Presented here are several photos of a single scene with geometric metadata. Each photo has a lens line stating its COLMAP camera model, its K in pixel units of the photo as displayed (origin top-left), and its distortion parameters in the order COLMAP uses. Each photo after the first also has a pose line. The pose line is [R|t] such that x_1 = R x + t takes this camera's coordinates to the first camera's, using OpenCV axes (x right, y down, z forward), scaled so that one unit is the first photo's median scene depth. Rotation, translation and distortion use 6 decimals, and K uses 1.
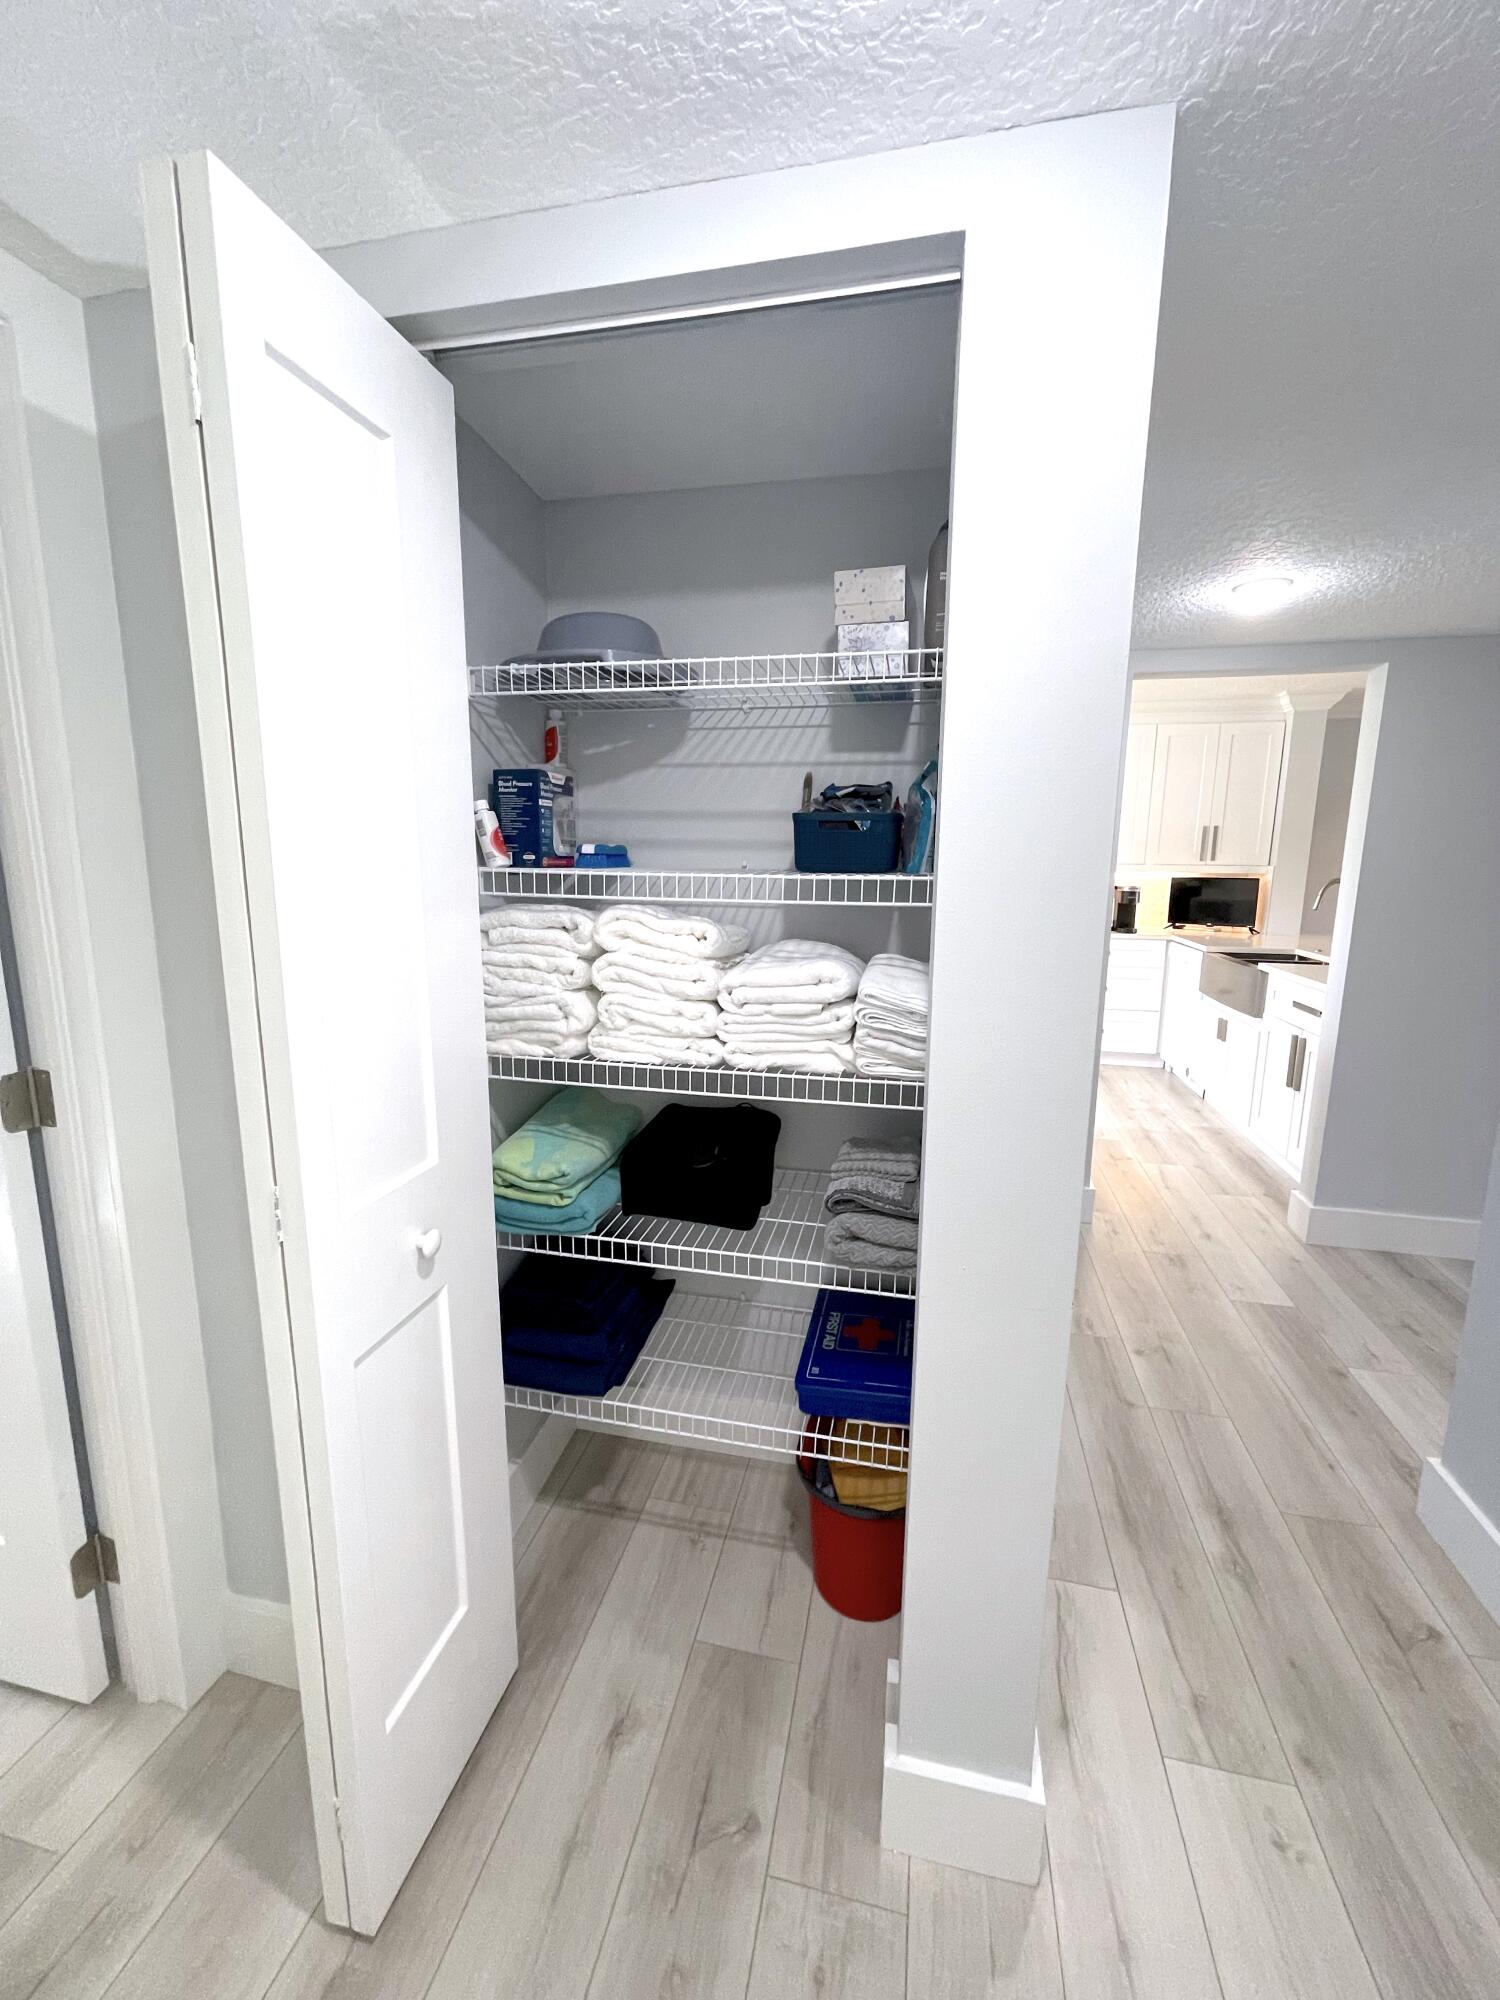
lens RADIAL K [[808.0, 0, 750.0], [0, 808.0, 1000.0], [0, 0, 1]] dist [0.001015, -0.000088]
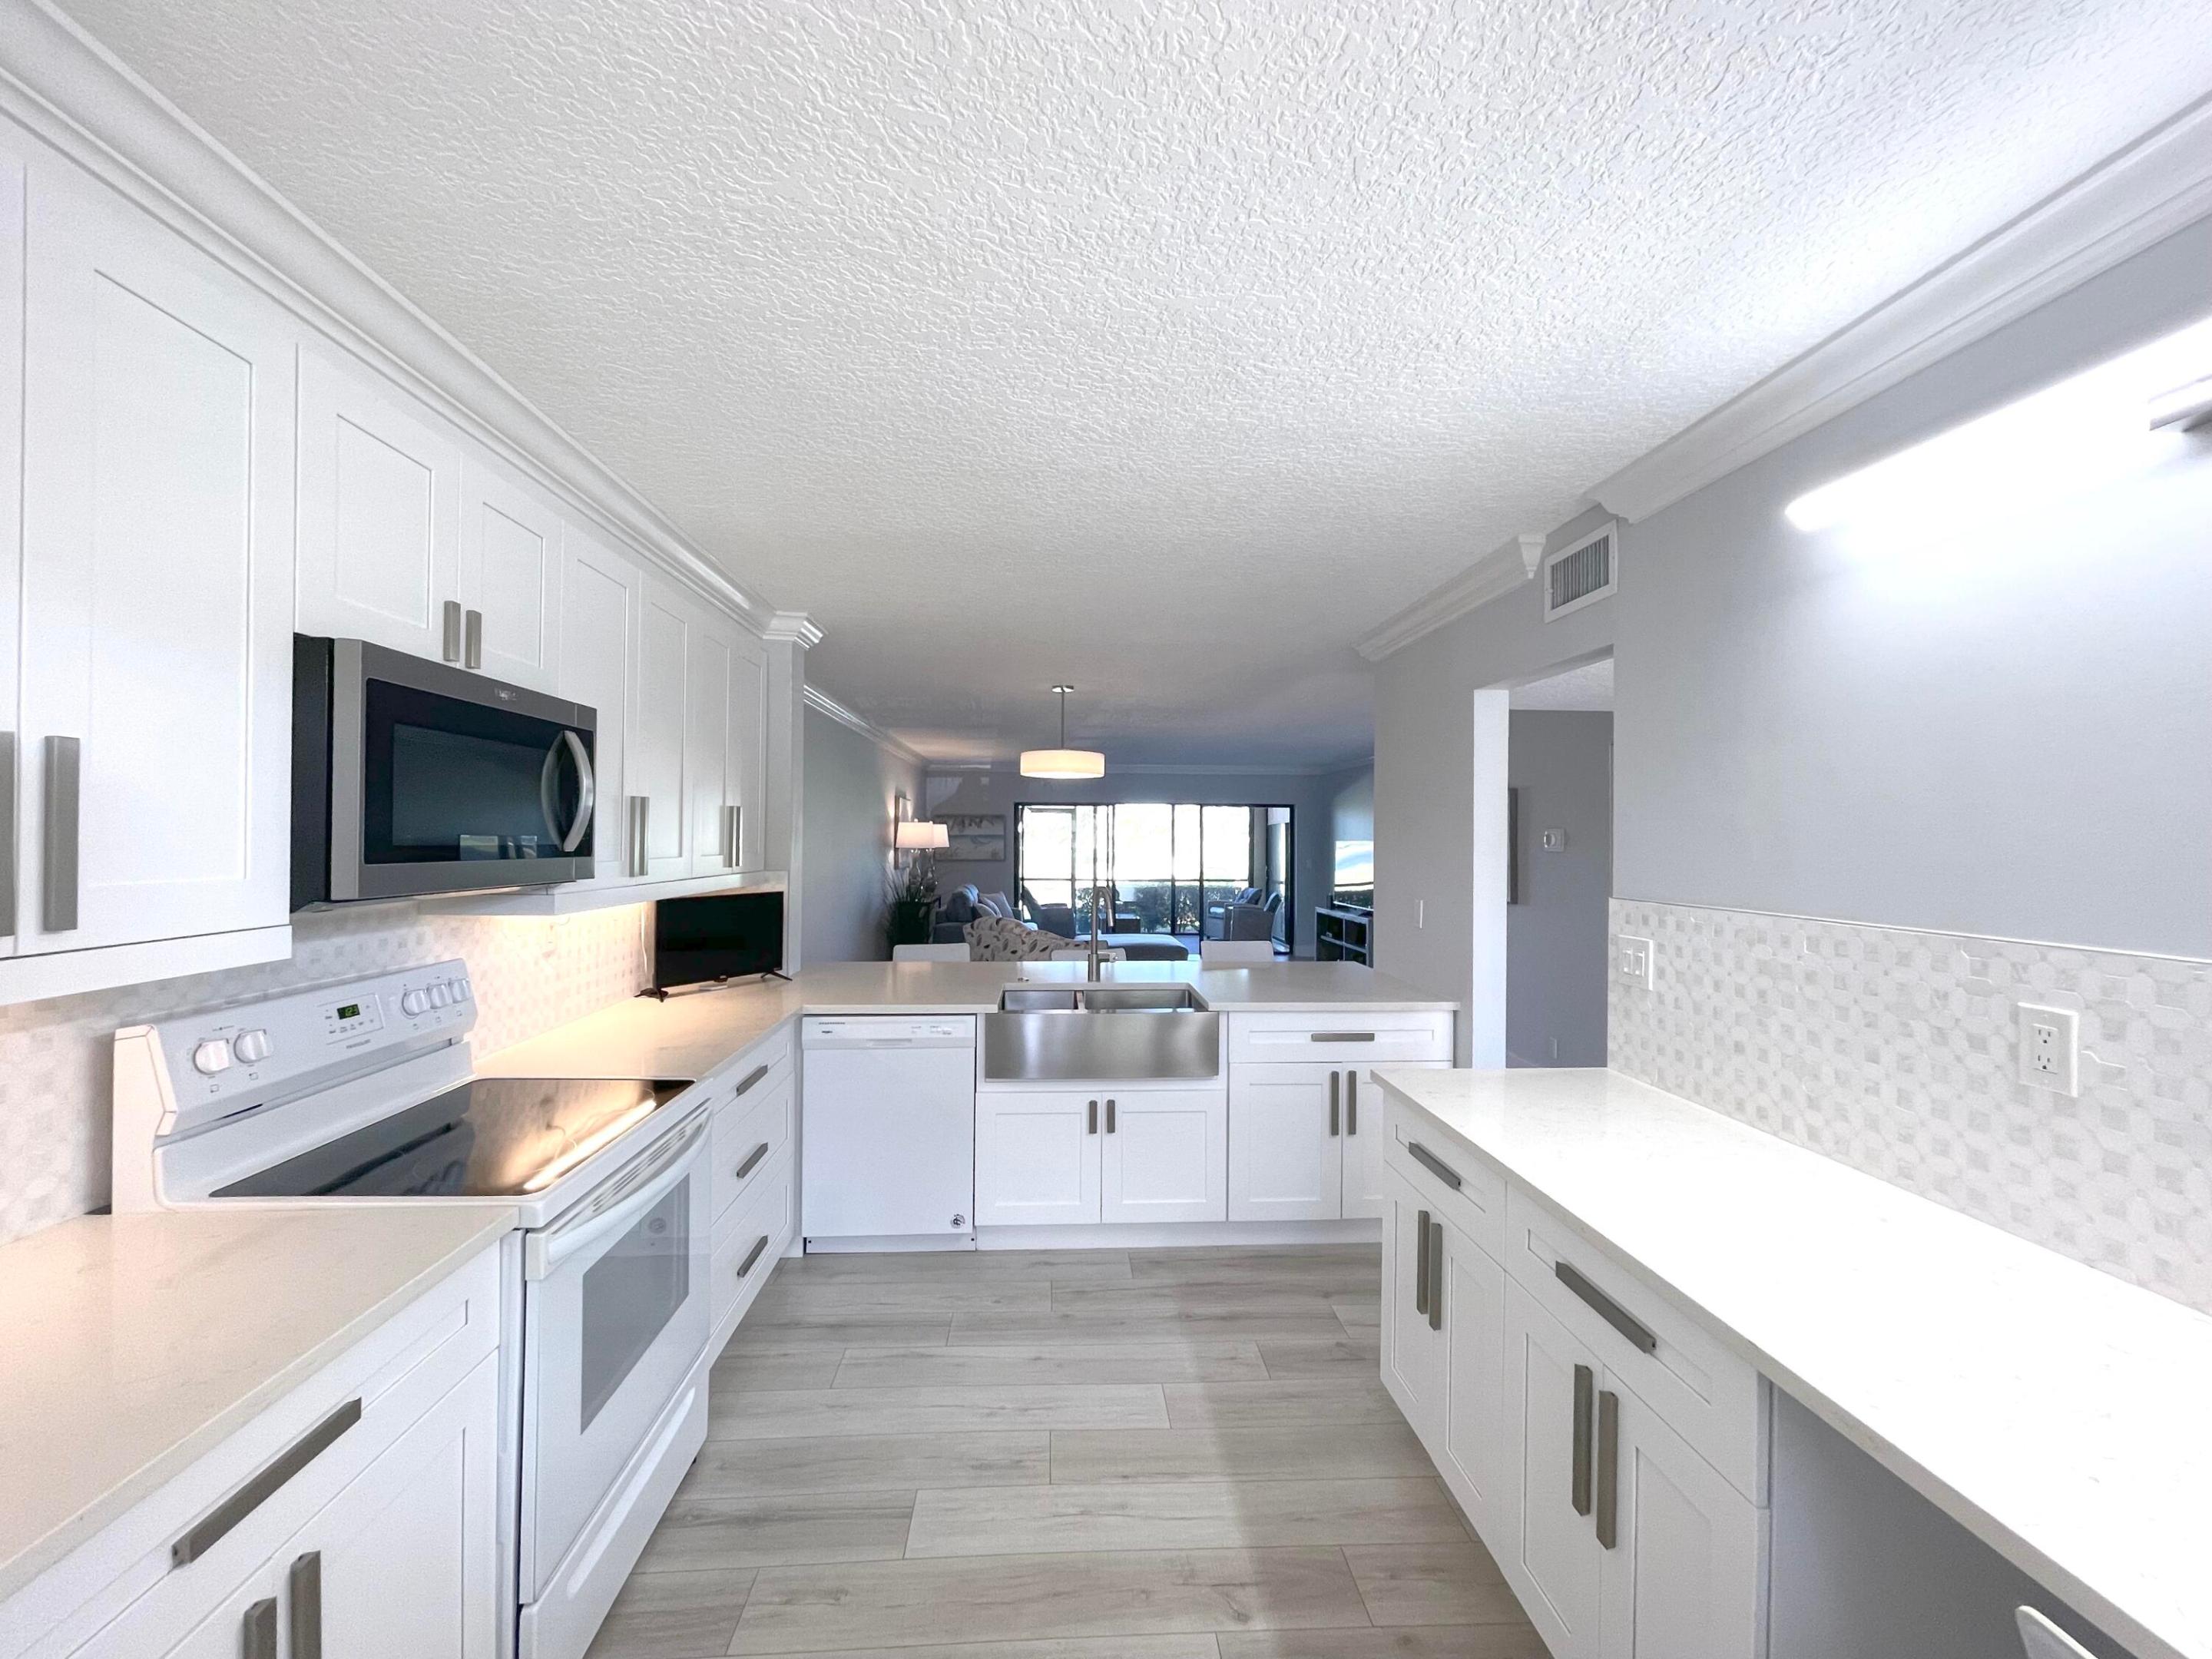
lens RADIAL K [[893.6, 0, 1100.7], [0, 893.6, 834.9], [0, 0, 1]] dist [0.001015, -0.000088]
pose [[-0.267202, -0.009936, 0.963589, -0.128798], [0.147937, 0.987670, 0.051207, -0.220676], [-0.952217, 0.156233, -0.262438, 1.072351]]
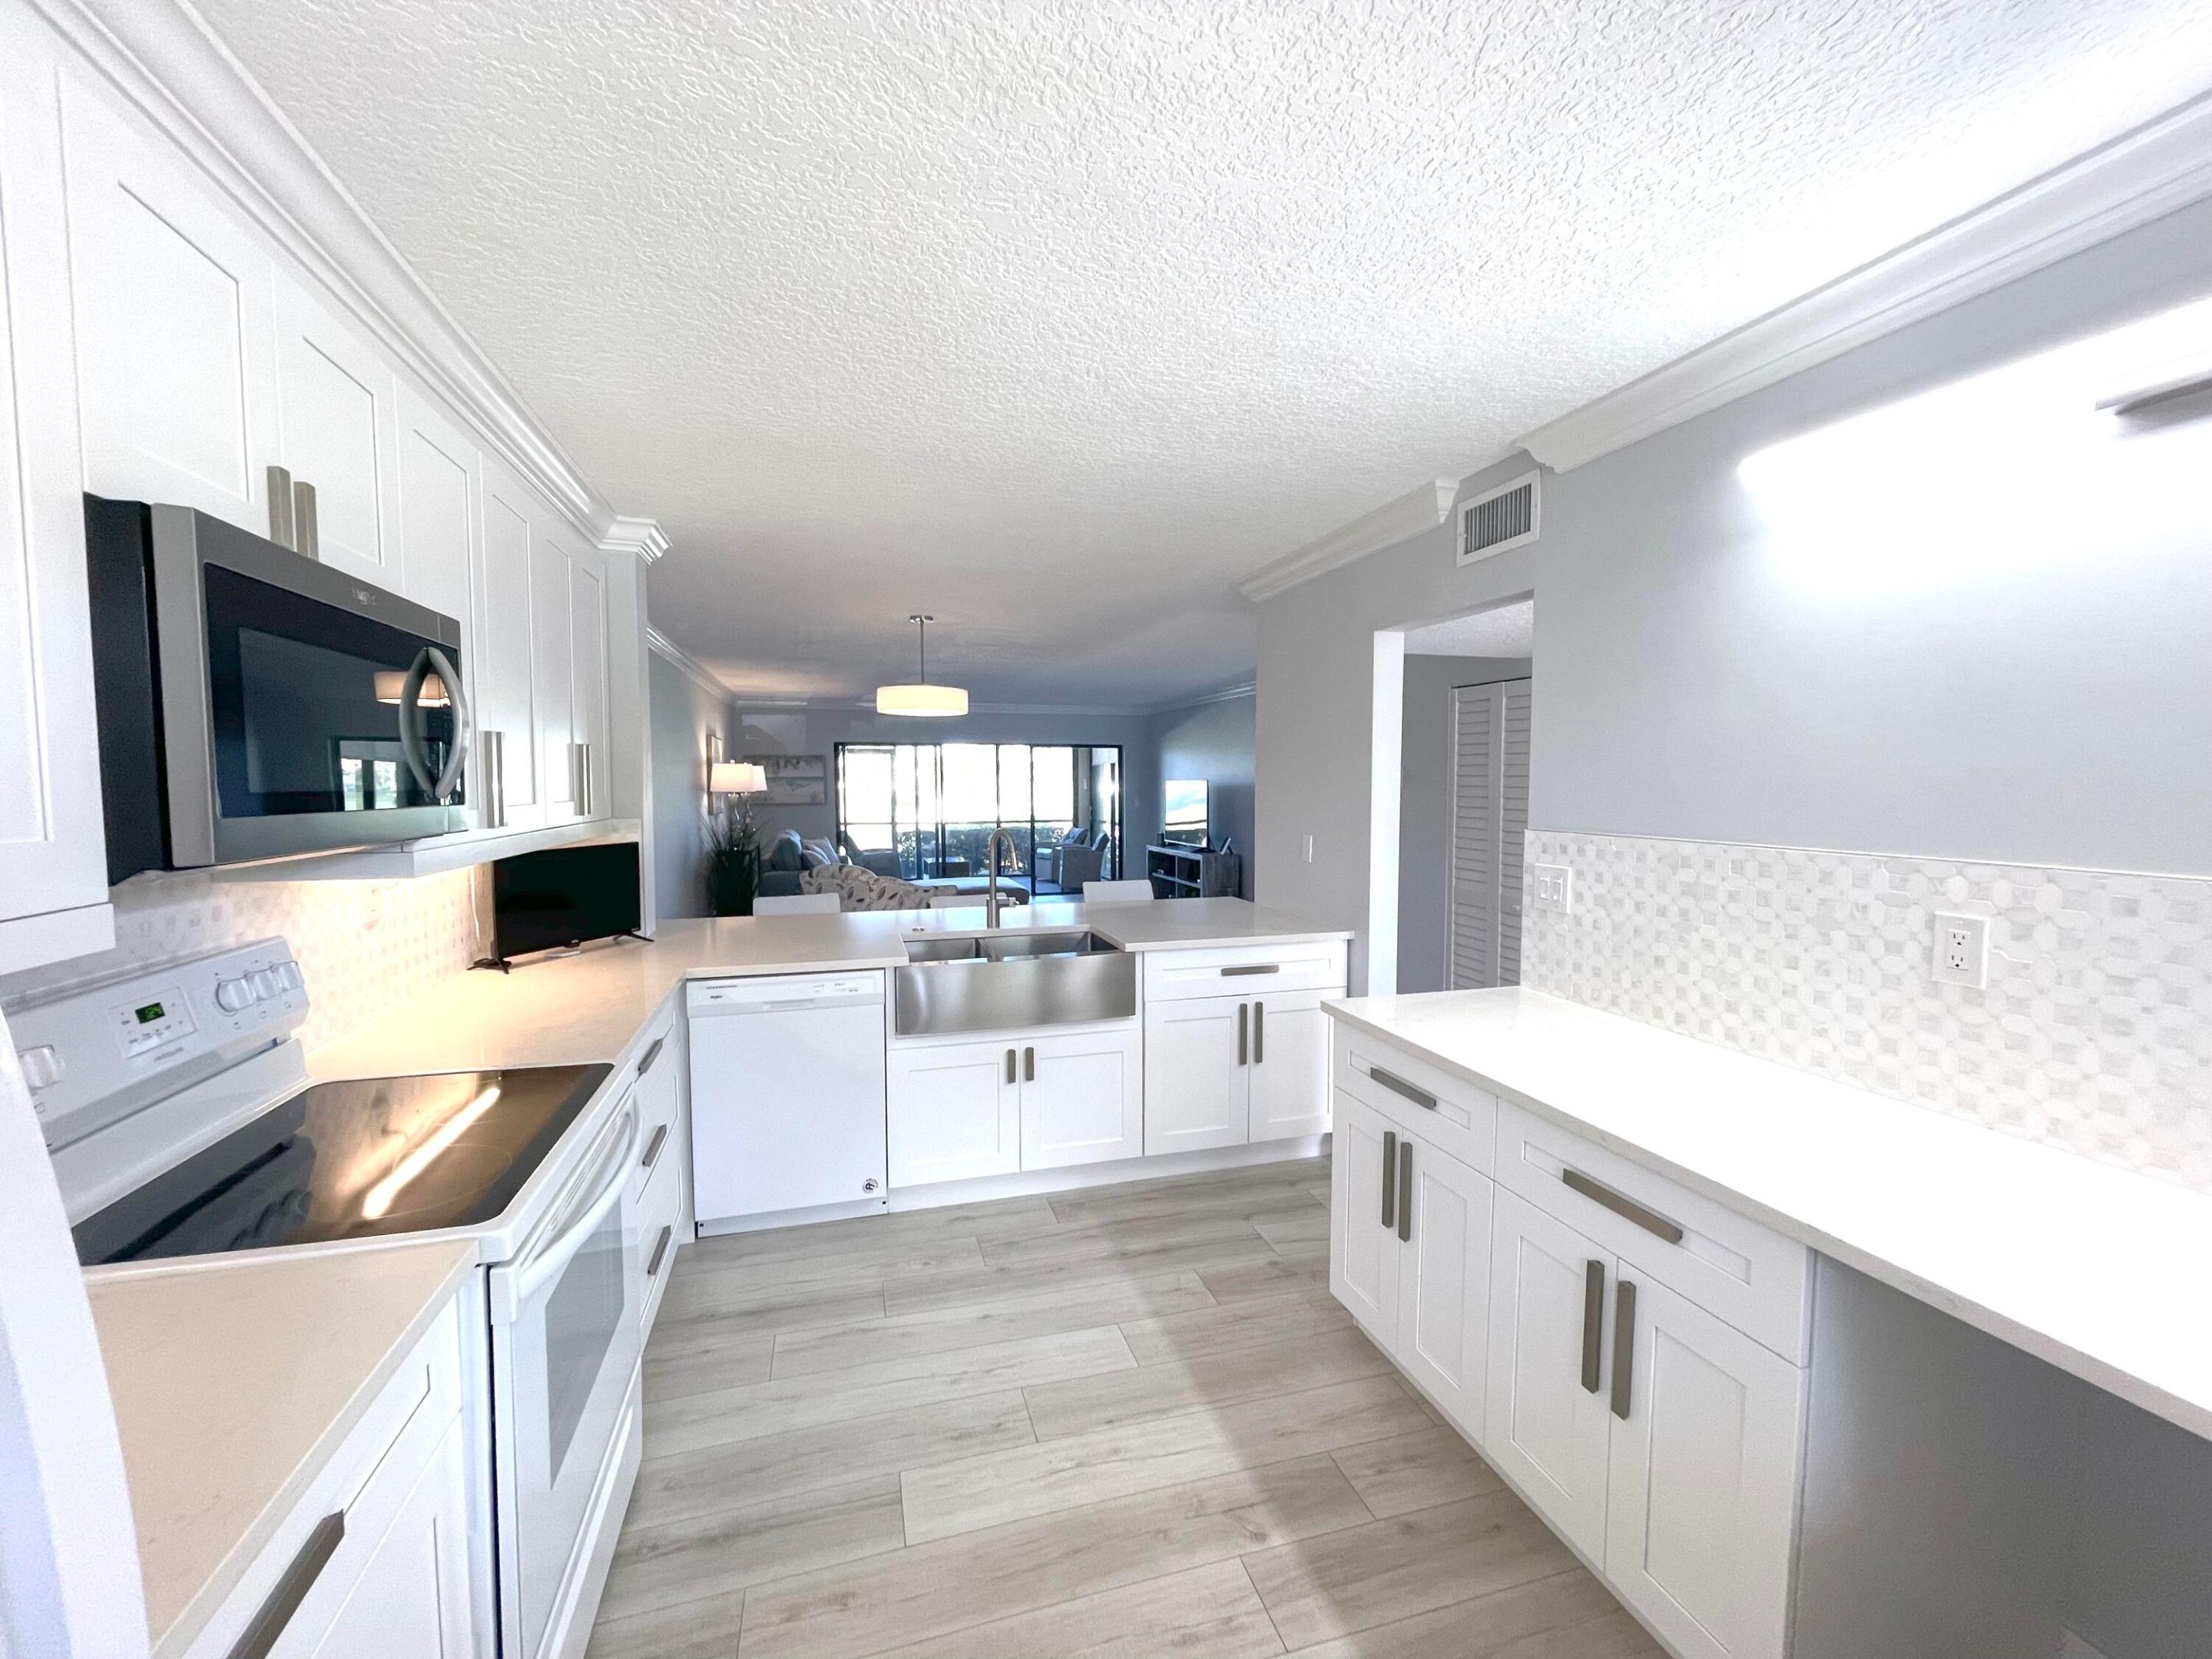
lens RADIAL K [[893.6, 0, 1100.7], [0, 893.6, 834.9], [0, 0, 1]] dist [0.001015, -0.000088]
pose [[-0.475141, -0.065070, 0.877500, -0.071681], [0.140014, 0.978964, 0.148407, -0.230681], [-0.868698, 0.193377, -0.456036, 1.144913]]
